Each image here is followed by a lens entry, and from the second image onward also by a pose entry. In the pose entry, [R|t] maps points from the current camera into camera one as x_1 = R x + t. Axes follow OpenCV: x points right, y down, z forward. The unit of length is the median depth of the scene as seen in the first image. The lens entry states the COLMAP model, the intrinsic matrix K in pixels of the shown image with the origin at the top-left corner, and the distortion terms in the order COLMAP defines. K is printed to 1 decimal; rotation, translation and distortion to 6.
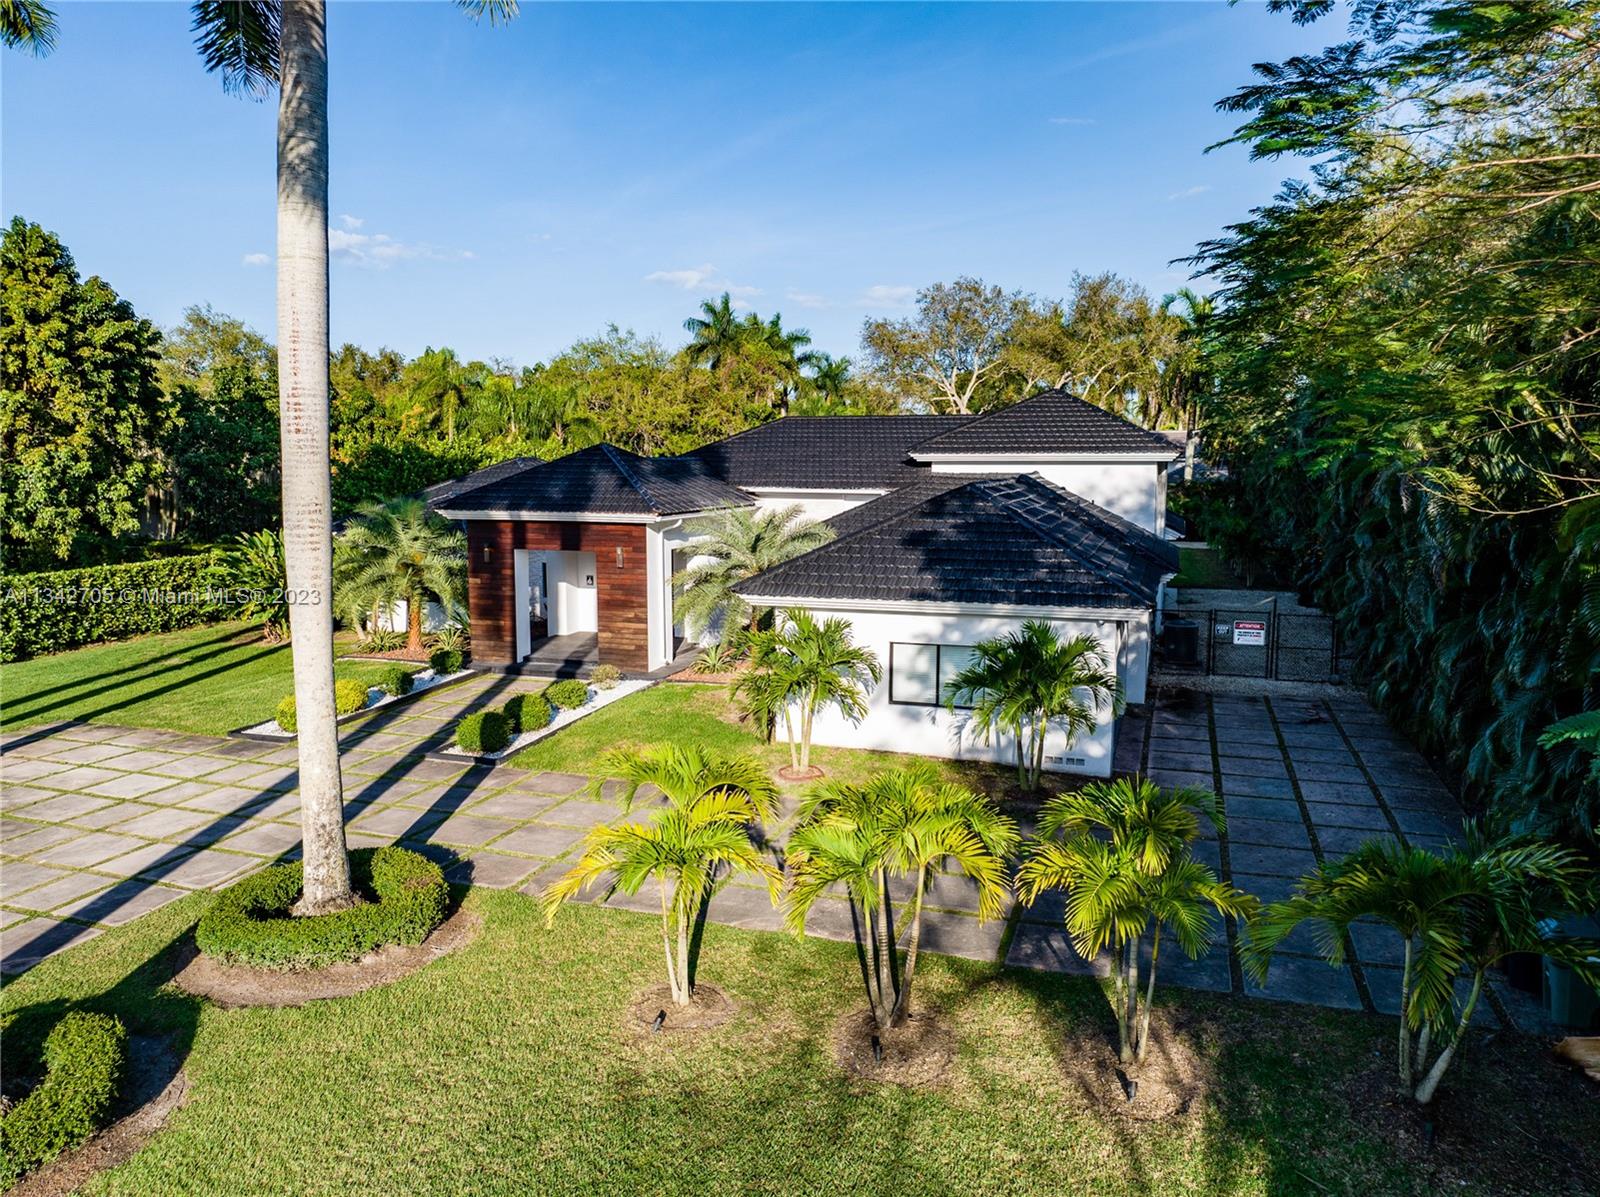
lens RADIAL K [[1122.4, 0, 800.0], [0, 1122.4, 598.5], [0, 0, 1]] dist [-0.030320, -0.002047]
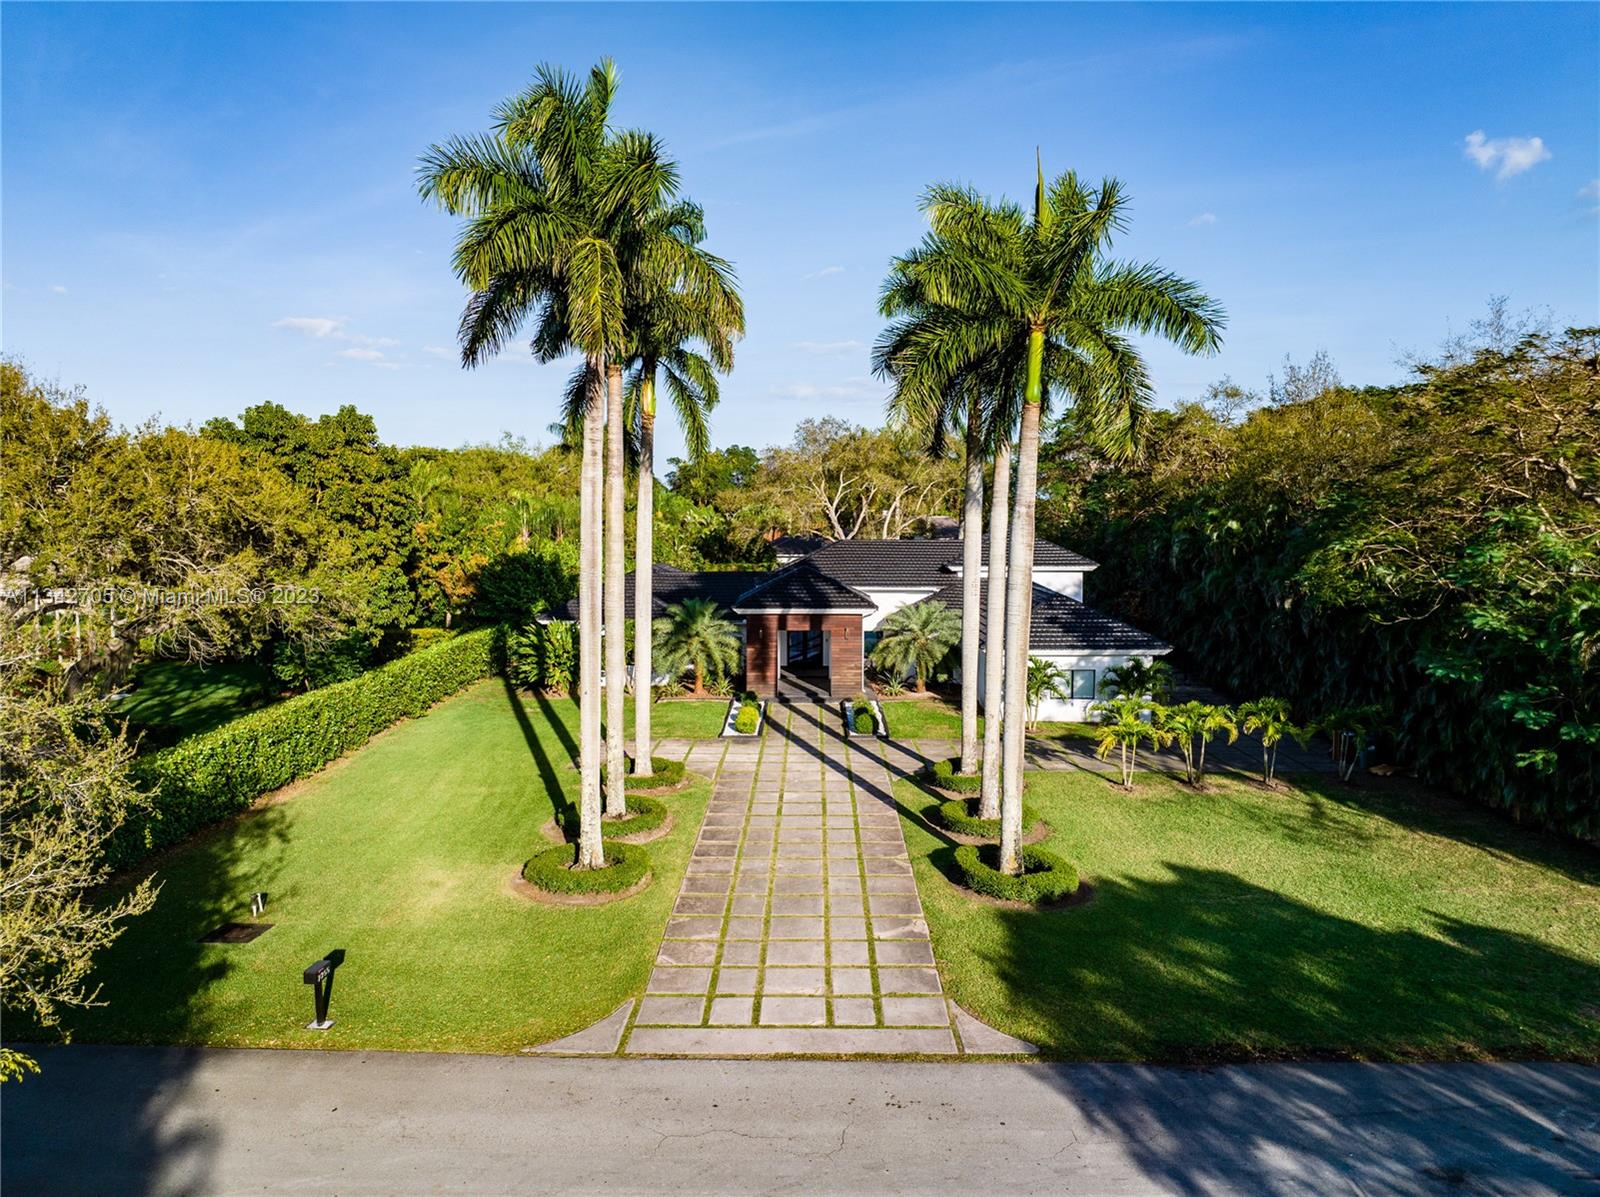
lens RADIAL K [[1122.4, 0, 800.0], [0, 1122.4, 598.5], [0, 0, 1]] dist [-0.030320, -0.002047]
pose [[0.949136, -0.022981, 0.314025, -0.779807], [0.037914, 0.998418, -0.041528, -0.019803], [-0.312574, 0.051322, 0.948506, -0.664182]]
